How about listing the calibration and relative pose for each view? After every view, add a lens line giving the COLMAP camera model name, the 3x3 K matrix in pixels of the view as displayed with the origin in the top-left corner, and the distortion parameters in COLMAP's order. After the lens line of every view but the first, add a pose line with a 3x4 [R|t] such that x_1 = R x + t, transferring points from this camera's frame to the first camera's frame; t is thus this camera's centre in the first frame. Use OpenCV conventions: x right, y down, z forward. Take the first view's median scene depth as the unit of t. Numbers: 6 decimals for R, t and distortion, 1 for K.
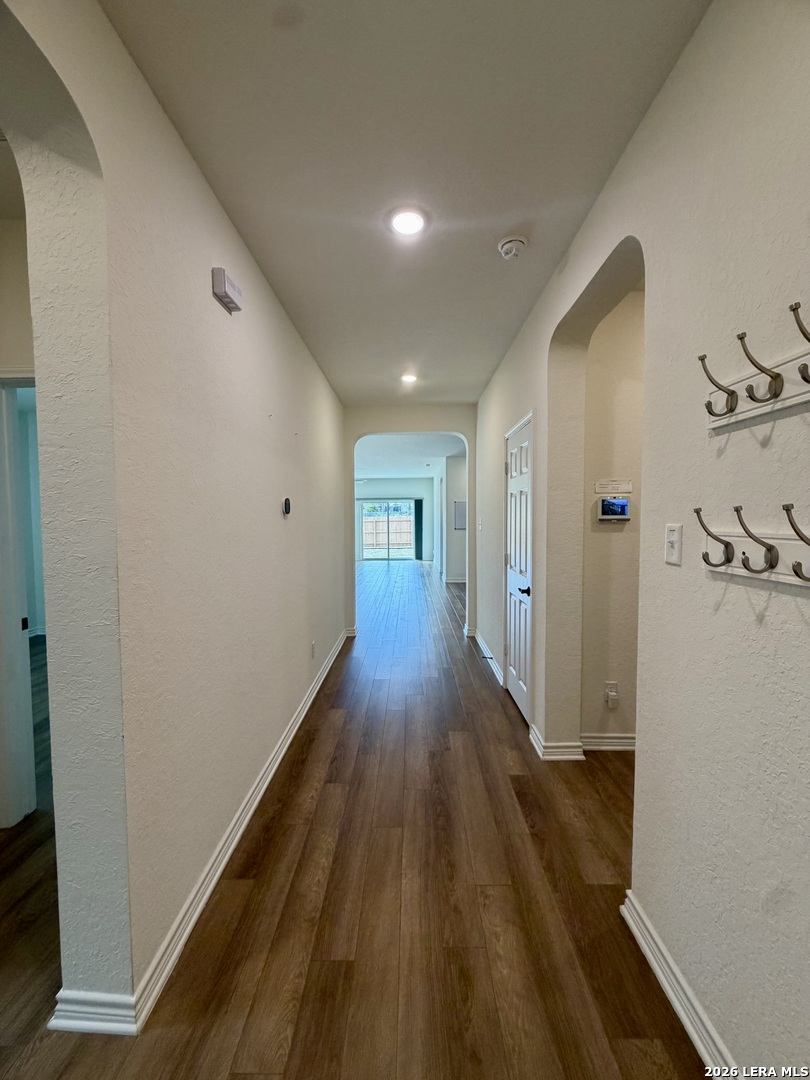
lens RADIAL K [[434.9, 0, 403.2], [0, 434.9, 540.1], [0, 0, 1]] dist [-0.003885, -0.000113]
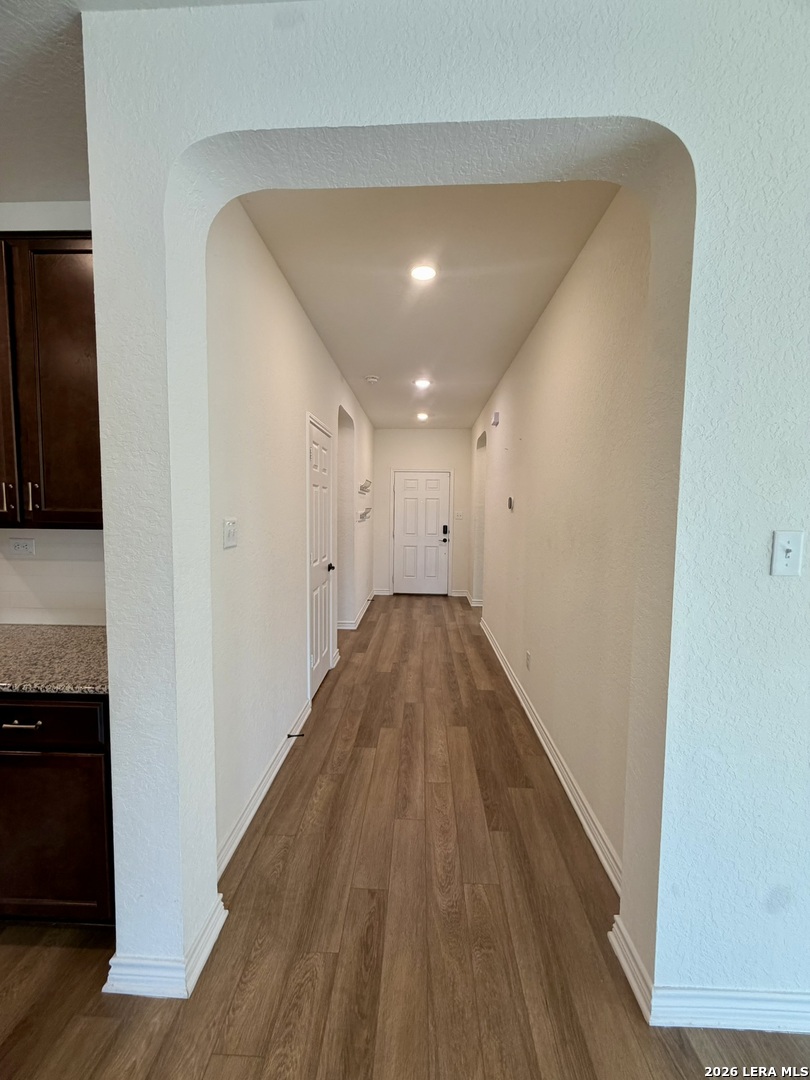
lens RADIAL K [[434.9, 0, 406.2], [0, 434.9, 538.9], [0, 0, 1]] dist [-0.003885, -0.000113]
pose [[-0.999805, -0.006603, 0.018625, 0.037406], [-0.004405, 0.993271, 0.115727, -0.128122], [-0.019264, 0.115623, -0.993106, 2.460785]]
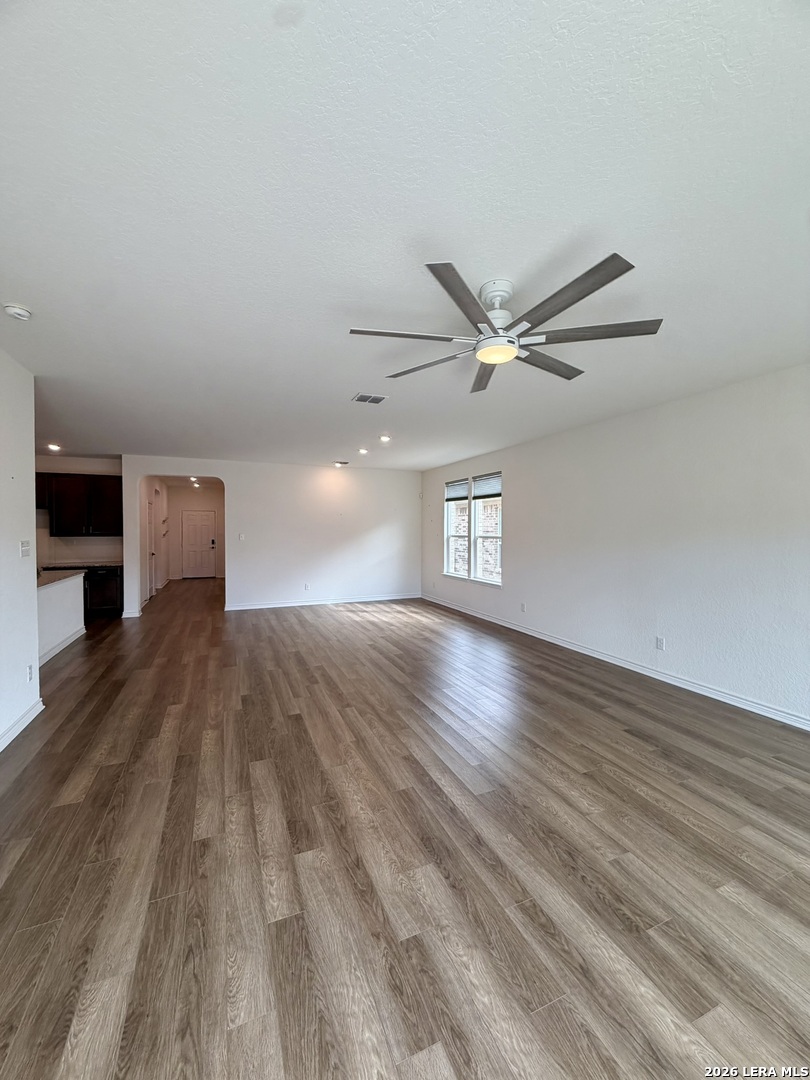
lens RADIAL K [[434.9, 0, 410.1], [0, 434.9, 533.8], [0, 0, 1]] dist [-0.003885, -0.000113]
pose [[-0.913835, 0.012857, -0.405882, -0.144323], [-0.013841, 0.997932, 0.062773, -0.272428], [0.405850, 0.062982, -0.911767, 4.644864]]
